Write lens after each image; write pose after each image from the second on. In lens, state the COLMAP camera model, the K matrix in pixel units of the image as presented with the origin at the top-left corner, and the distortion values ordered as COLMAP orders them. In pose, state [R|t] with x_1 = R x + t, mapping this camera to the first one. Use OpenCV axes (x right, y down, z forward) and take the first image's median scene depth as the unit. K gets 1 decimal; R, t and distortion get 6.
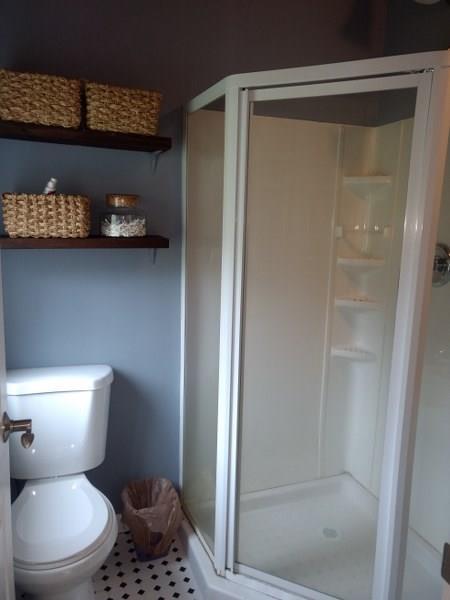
lens RADIAL K [[475.1, 0, 228.5], [0, 475.1, 299.7], [0, 0, 1]] dist [0.006919, 0.039307]
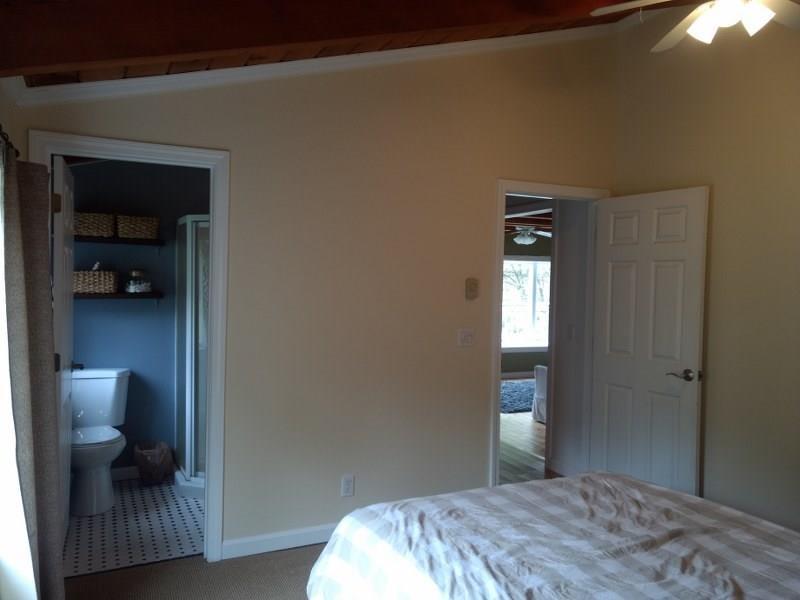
lens RADIAL K [[633.4, 0, 397.6], [0, 633.4, 297.8], [0, 0, 1]] dist [0.006919, 0.039307]
pose [[0.995373, -0.014040, 0.095057, 0.592954], [0.027013, 0.990258, -0.136596, 0.270727], [-0.092213, 0.138532, 0.986056, -1.628709]]
